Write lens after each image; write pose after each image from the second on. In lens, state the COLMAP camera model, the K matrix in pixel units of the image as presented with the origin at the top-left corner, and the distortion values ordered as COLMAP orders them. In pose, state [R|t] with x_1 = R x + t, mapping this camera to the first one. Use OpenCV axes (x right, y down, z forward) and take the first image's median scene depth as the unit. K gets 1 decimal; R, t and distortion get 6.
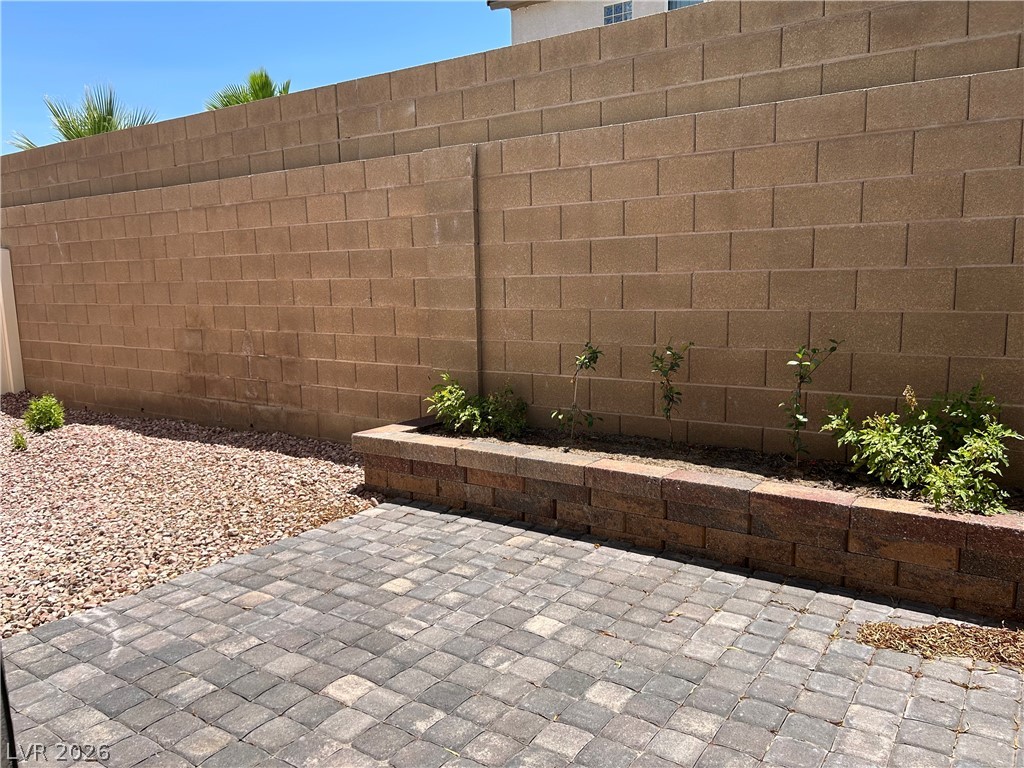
lens RADIAL K [[766.3, 0, 508.2], [0, 766.3, 394.5], [0, 0, 1]] dist [0.040607, -0.050494]
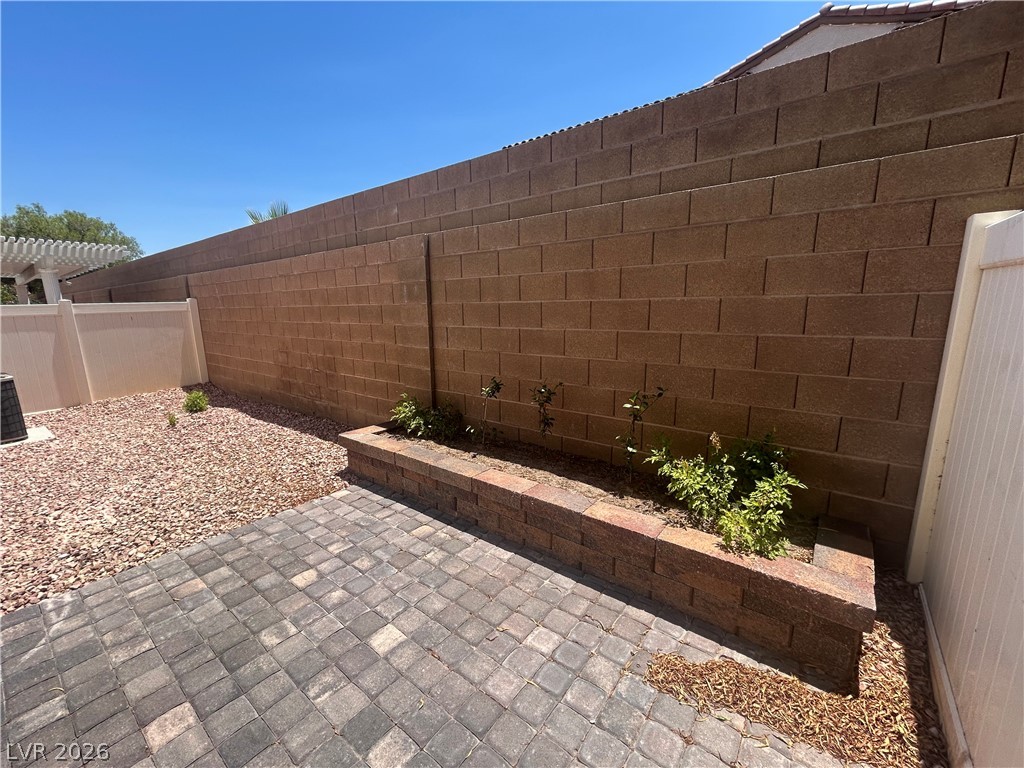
lens RADIAL K [[415.2, 0, 510.6], [0, 415.2, 387.6], [0, 0, 1]] dist [-0.009349, 0.005271]
pose [[0.998645, 0.018818, -0.048517, 0.200134], [-0.016948, 0.999108, 0.038668, -0.091697], [0.049202, -0.037793, 0.998074, 0.288497]]
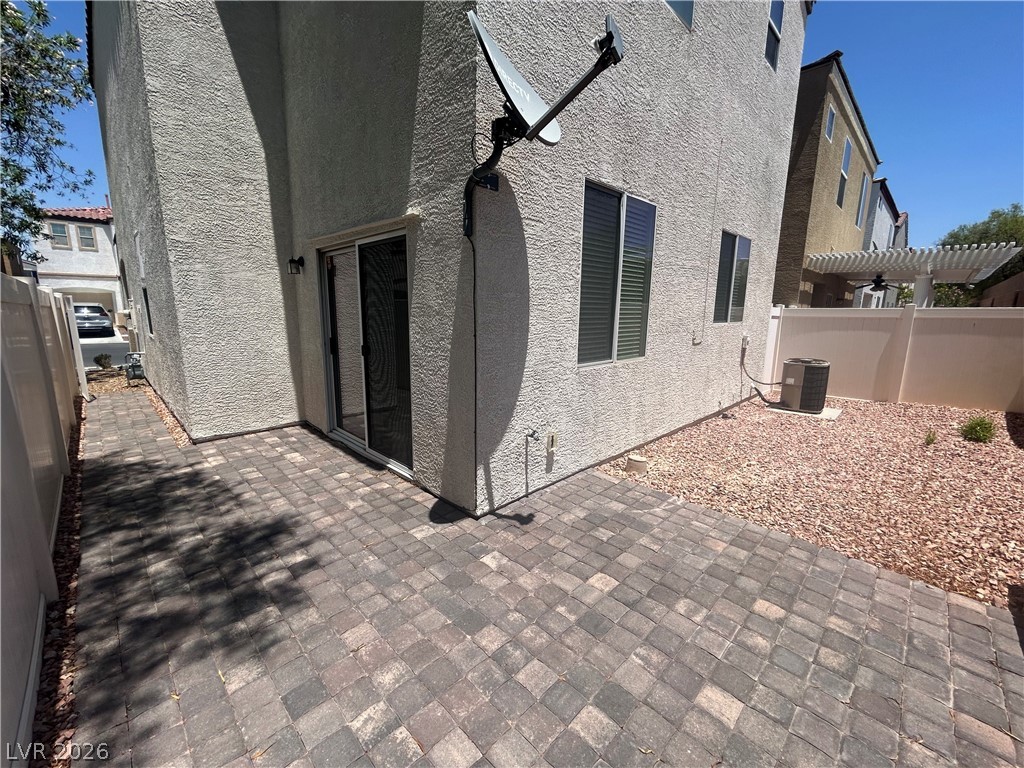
lens RADIAL K [[415.2, 0, 510.6], [0, 415.2, 387.6], [0, 0, 1]] dist [-0.009349, 0.005271]
pose [[-0.184701, 0.207395, -0.960663, 0.412263], [-0.167518, 0.956533, 0.238711, -0.144698], [0.968413, 0.205019, -0.141930, 0.548838]]
